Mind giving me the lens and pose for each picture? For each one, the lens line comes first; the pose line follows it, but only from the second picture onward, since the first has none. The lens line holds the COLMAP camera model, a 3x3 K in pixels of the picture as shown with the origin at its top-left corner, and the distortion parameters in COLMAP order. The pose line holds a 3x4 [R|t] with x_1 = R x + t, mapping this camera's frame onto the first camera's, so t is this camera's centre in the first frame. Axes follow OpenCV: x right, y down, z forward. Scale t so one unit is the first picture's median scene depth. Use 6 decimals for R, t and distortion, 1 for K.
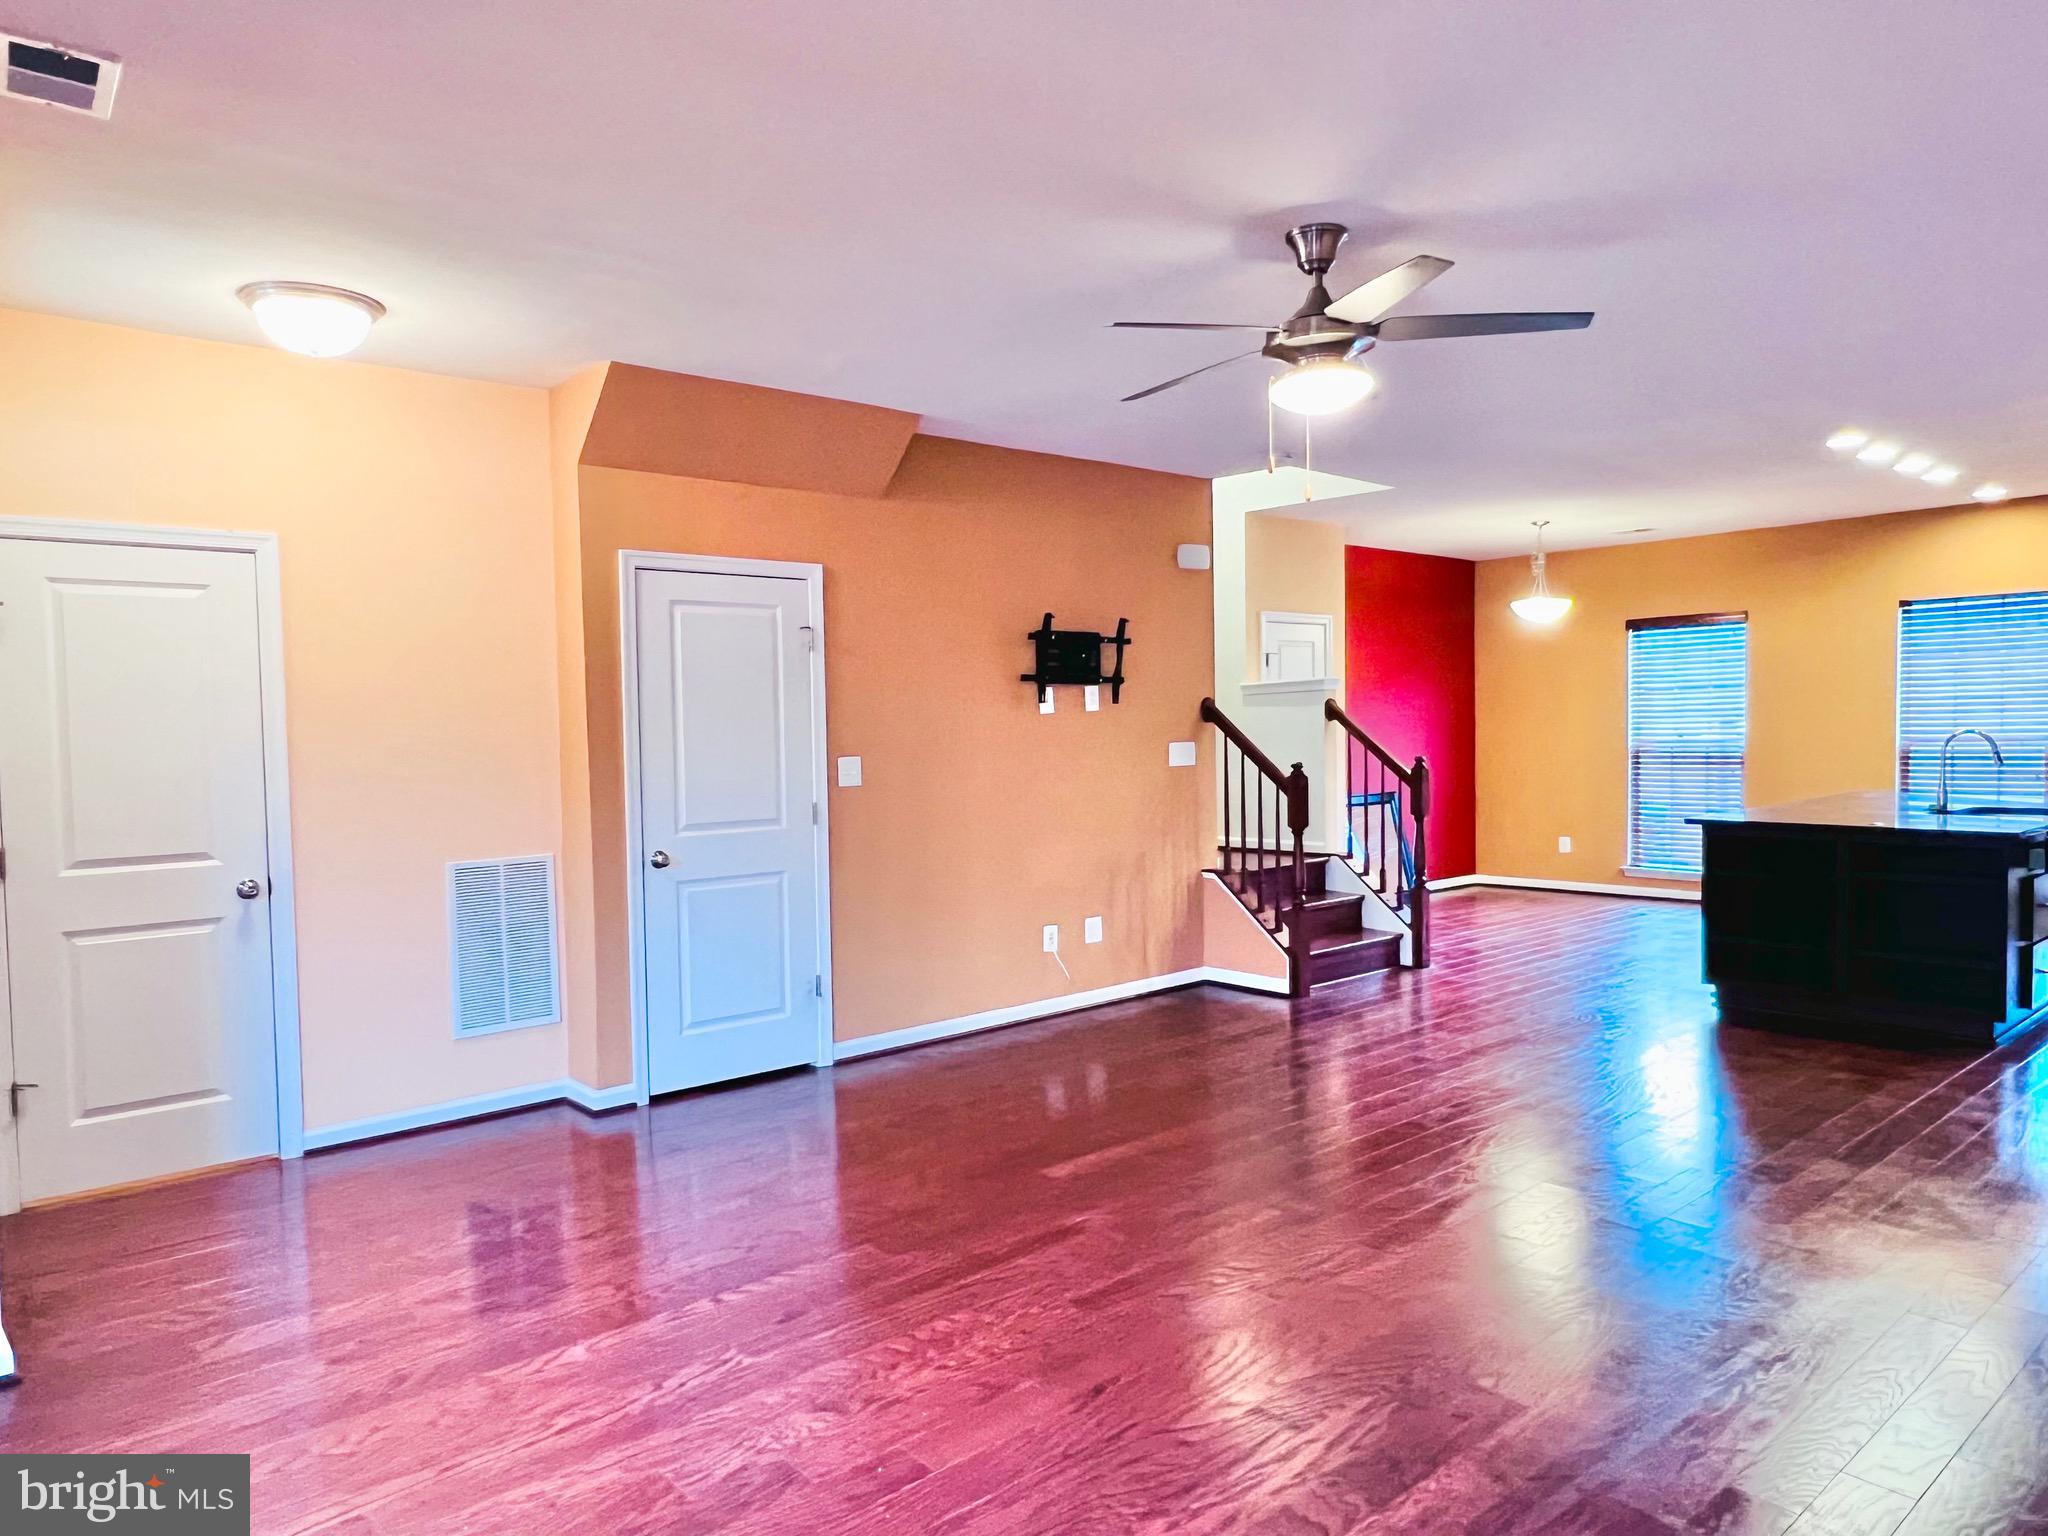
lens RADIAL K [[1311.5, 0, 1025.7], [0, 1311.5, 770.2], [0, 0, 1]] dist [-0.002529, -0.004120]
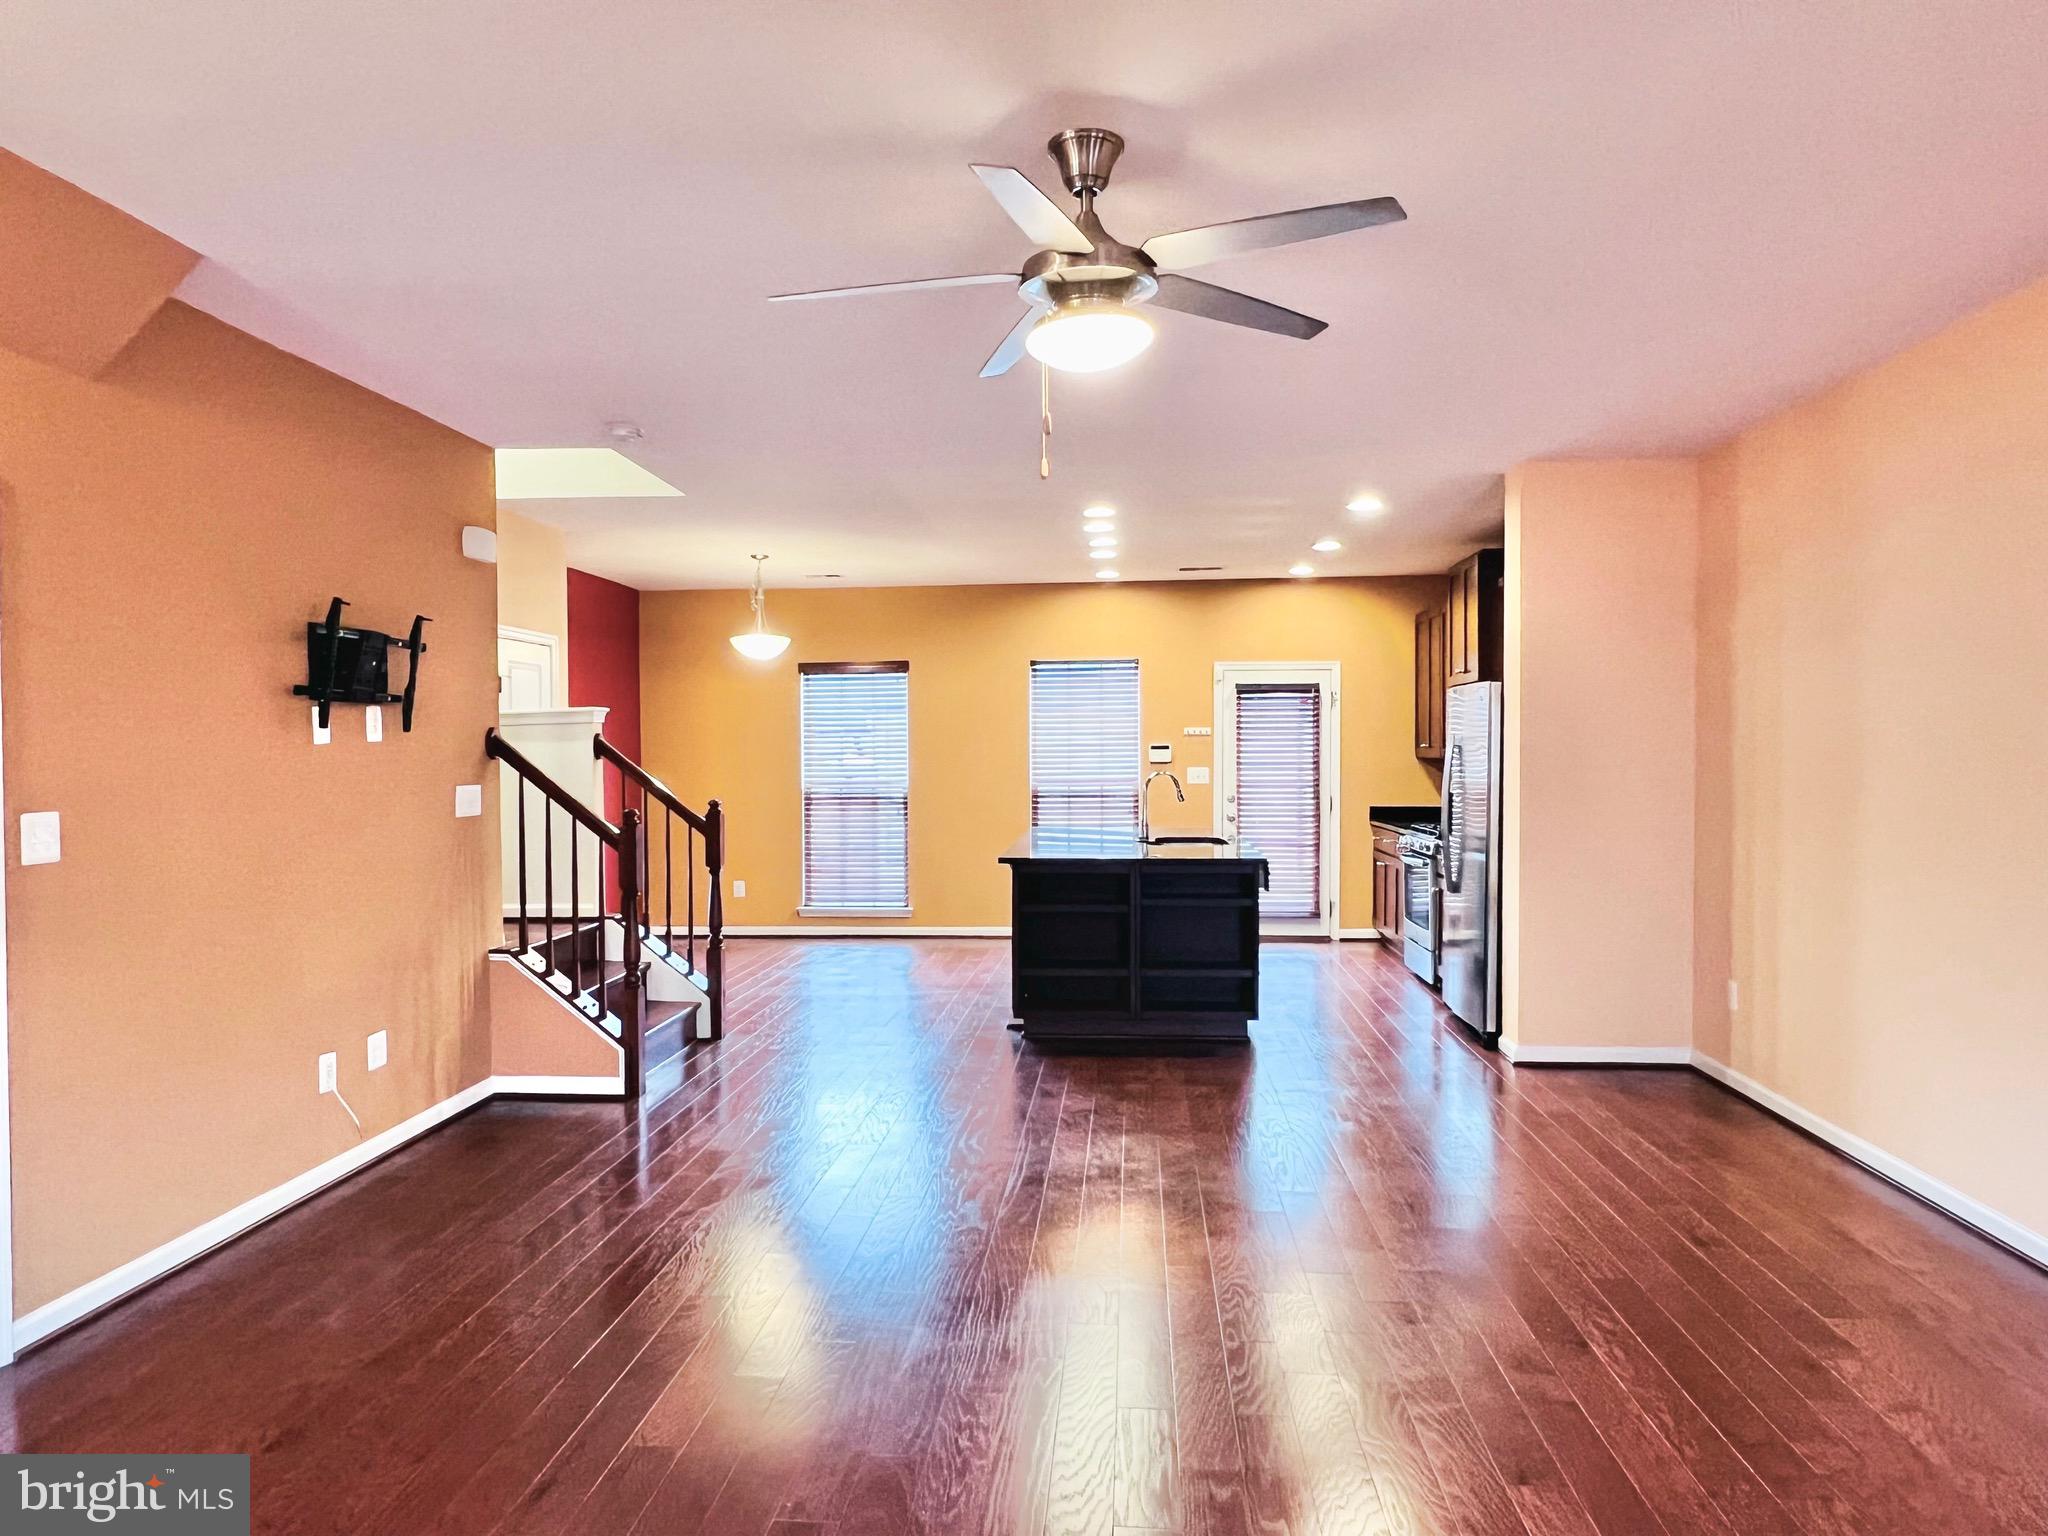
lens RADIAL K [[1311.5, 0, 1025.7], [0, 1311.5, 770.2], [0, 0, 1]] dist [-0.002529, -0.004120]
pose [[0.724947, 0.004560, 0.688790, -0.174203], [0.017595, 0.999529, -0.025135, -0.005242], [-0.688580, 0.030341, 0.724525, 0.228135]]
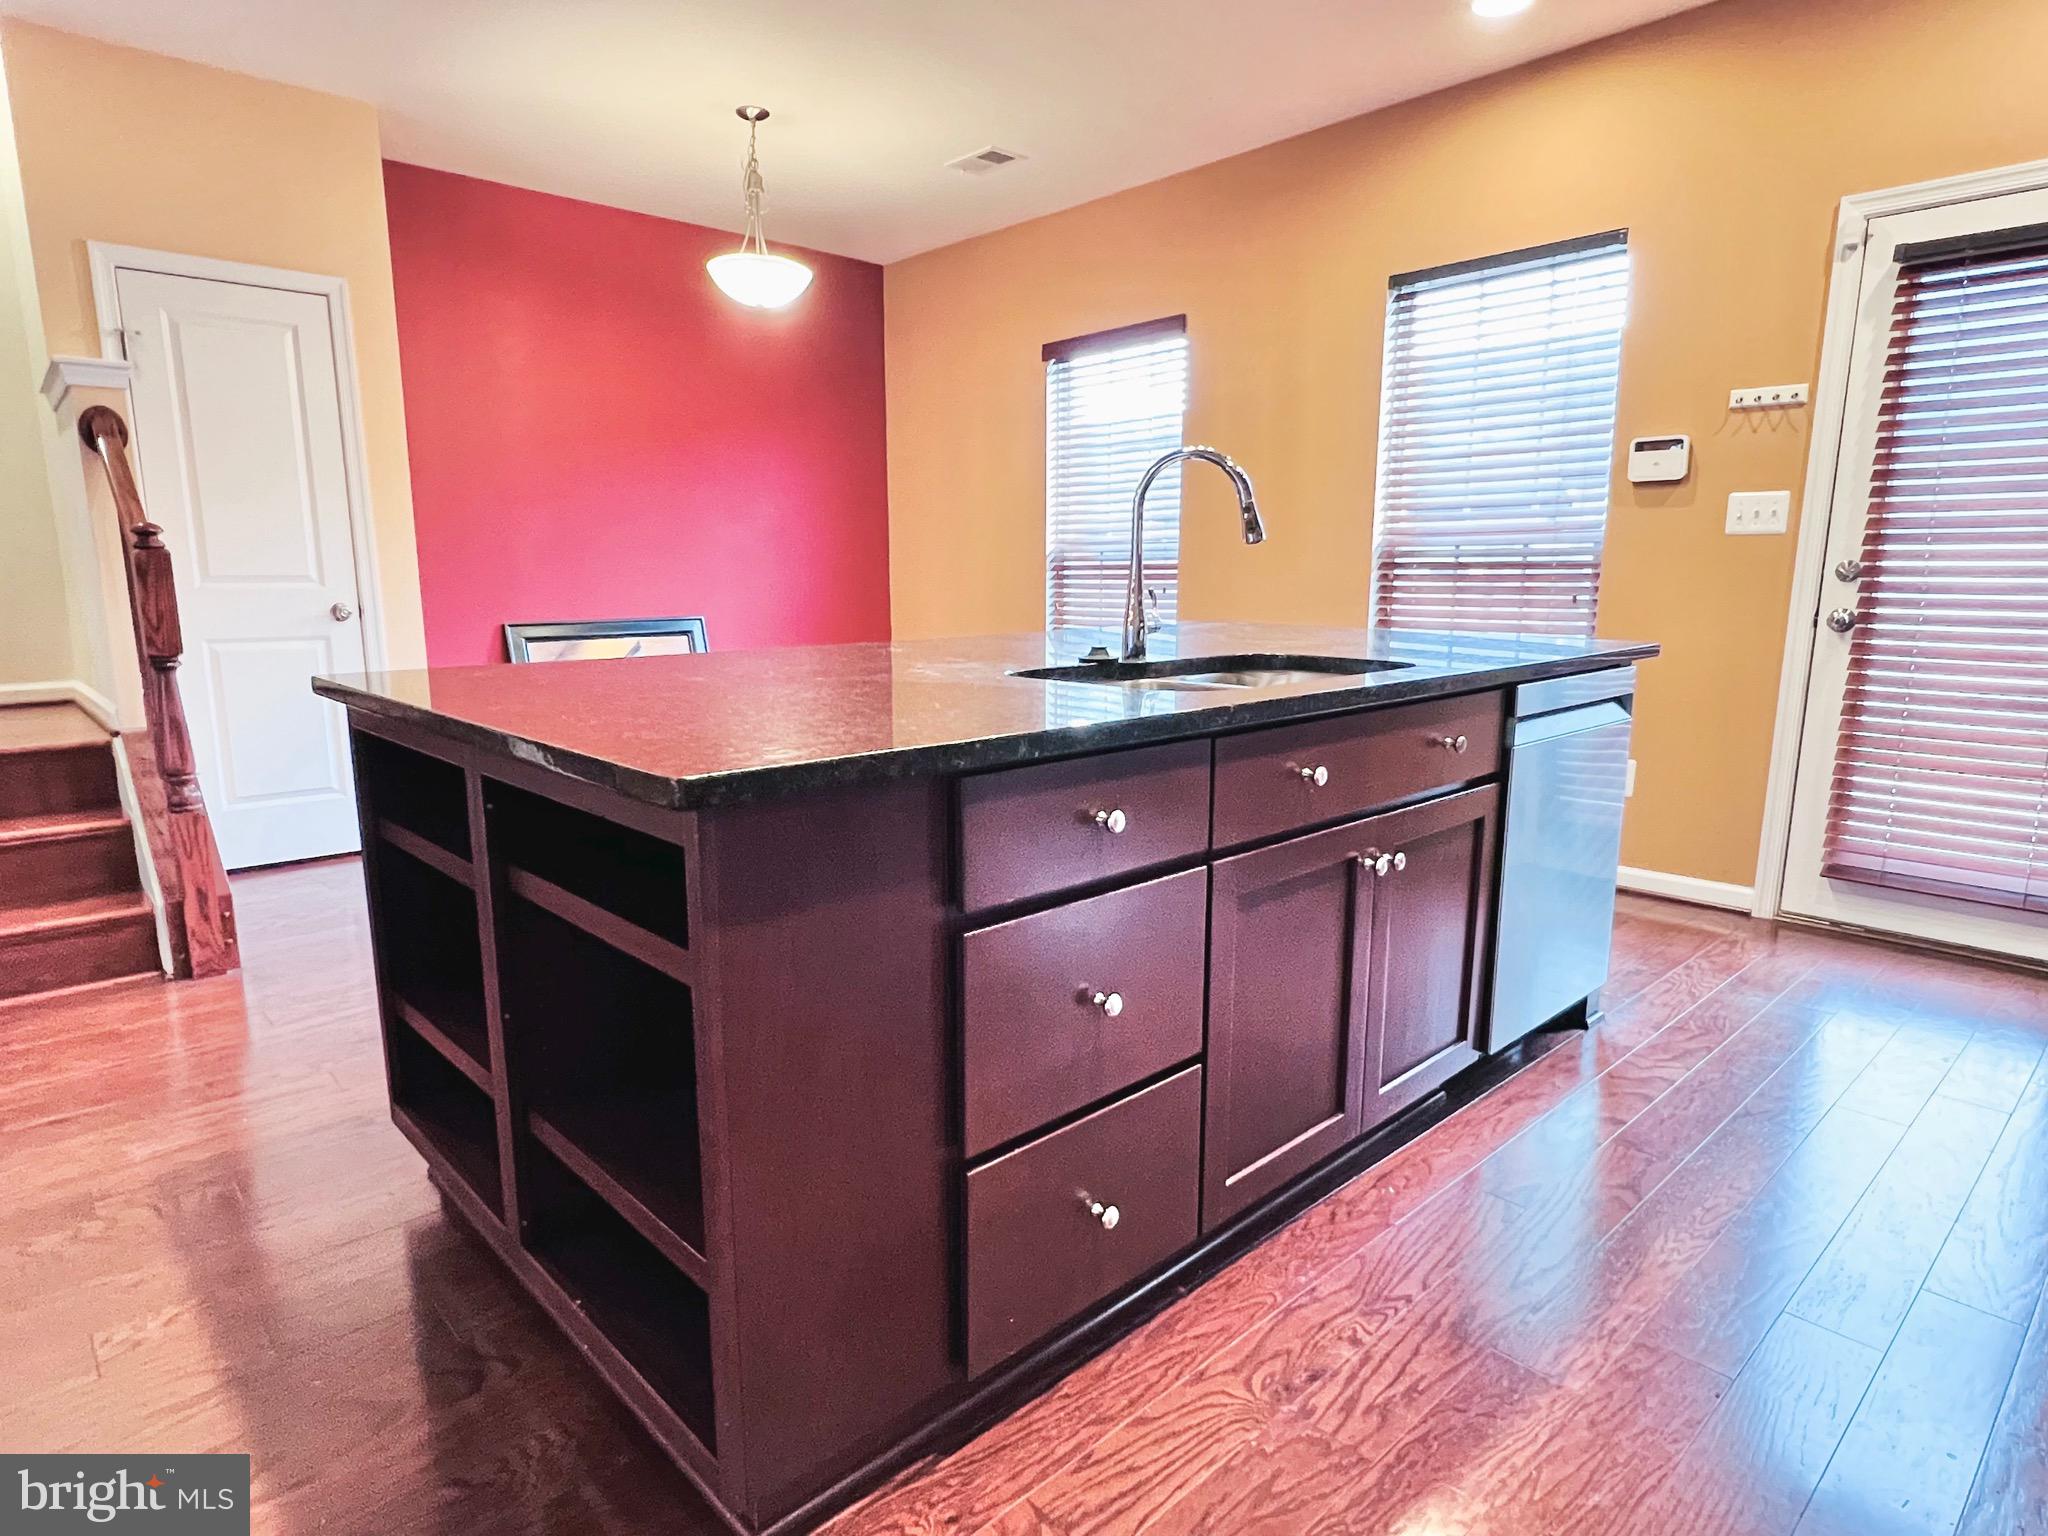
lens RADIAL K [[1152.7, 0, 1017.2], [0, 1152.7, 780.1], [0, 0, 1]] dist [-0.003602, -0.000330]
pose [[0.999707, 0.016578, 0.017622, 0.680045], [-0.018945, 0.989393, 0.144023, 0.019098], [-0.015047, -0.144314, 0.989417, 0.659035]]
